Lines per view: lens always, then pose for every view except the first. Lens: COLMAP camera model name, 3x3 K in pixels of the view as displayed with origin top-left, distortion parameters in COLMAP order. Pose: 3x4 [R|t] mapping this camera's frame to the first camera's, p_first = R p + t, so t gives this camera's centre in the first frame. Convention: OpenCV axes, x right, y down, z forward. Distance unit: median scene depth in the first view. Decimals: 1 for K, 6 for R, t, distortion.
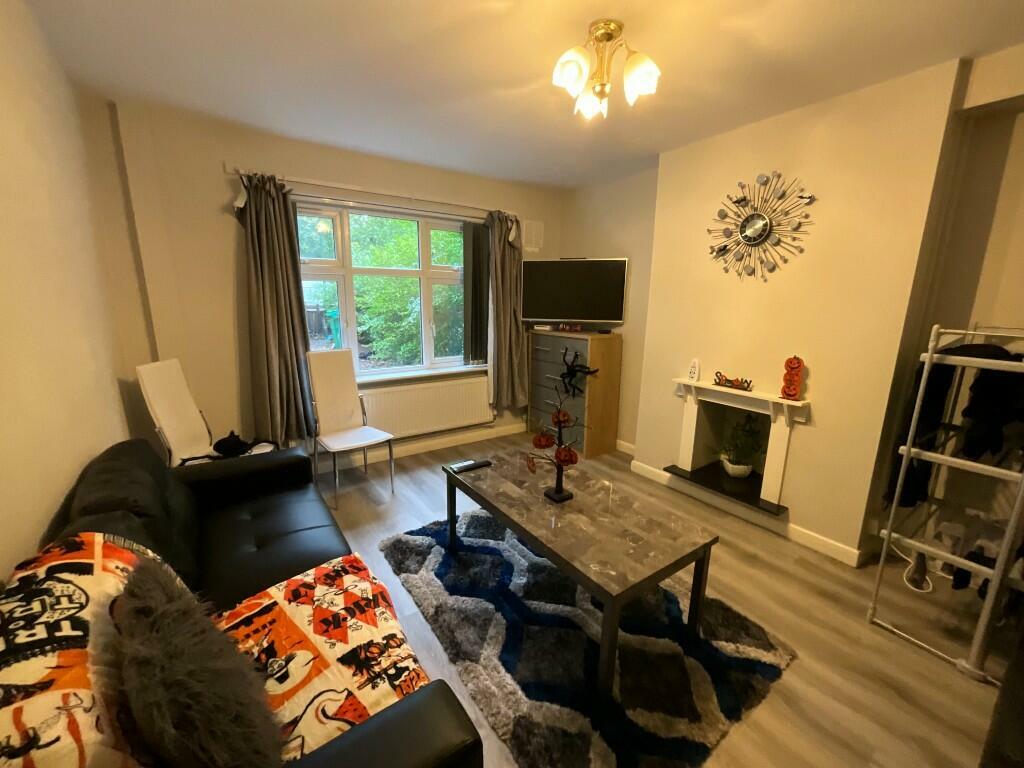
lens RADIAL K [[411.5, 0, 508.9], [0, 411.5, 386.4], [0, 0, 1]] dist [-0.000372, -0.000059]
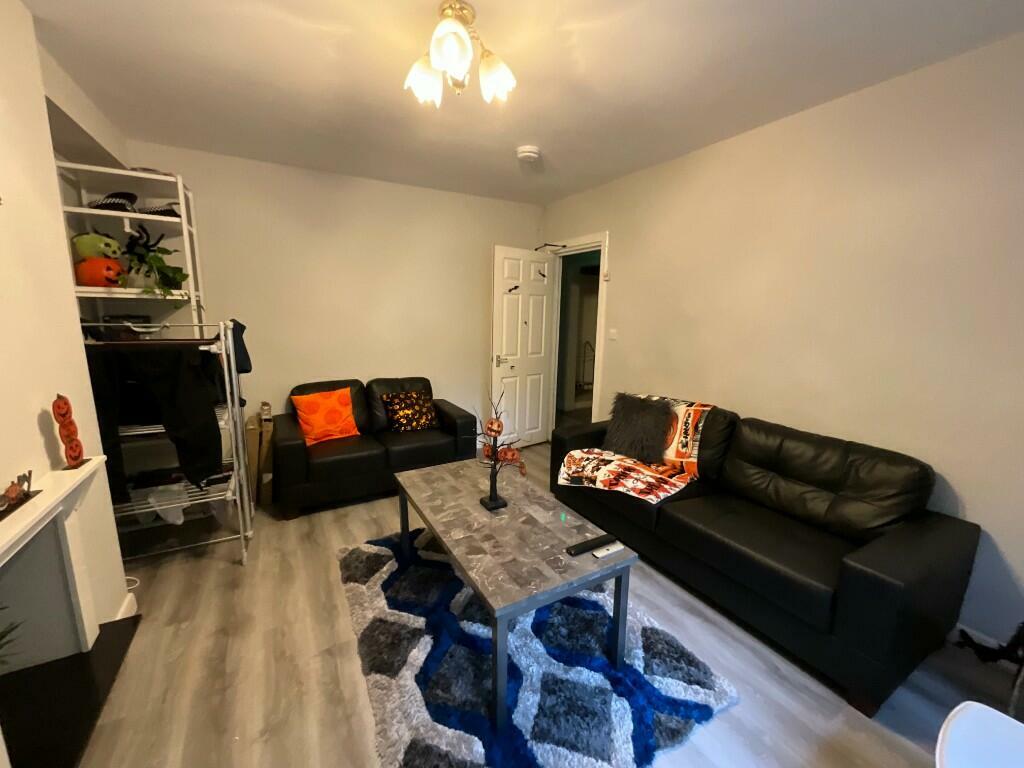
lens RADIAL K [[411.5, 0, 506.1], [0, 411.5, 382.8], [0, 0, 1]] dist [-0.000372, -0.000059]
pose [[-0.994892, -0.043217, 0.091224, 0.011566], [-0.005466, 0.925454, 0.378821, -0.473098], [-0.100795, 0.376387, -0.920963, 2.188934]]
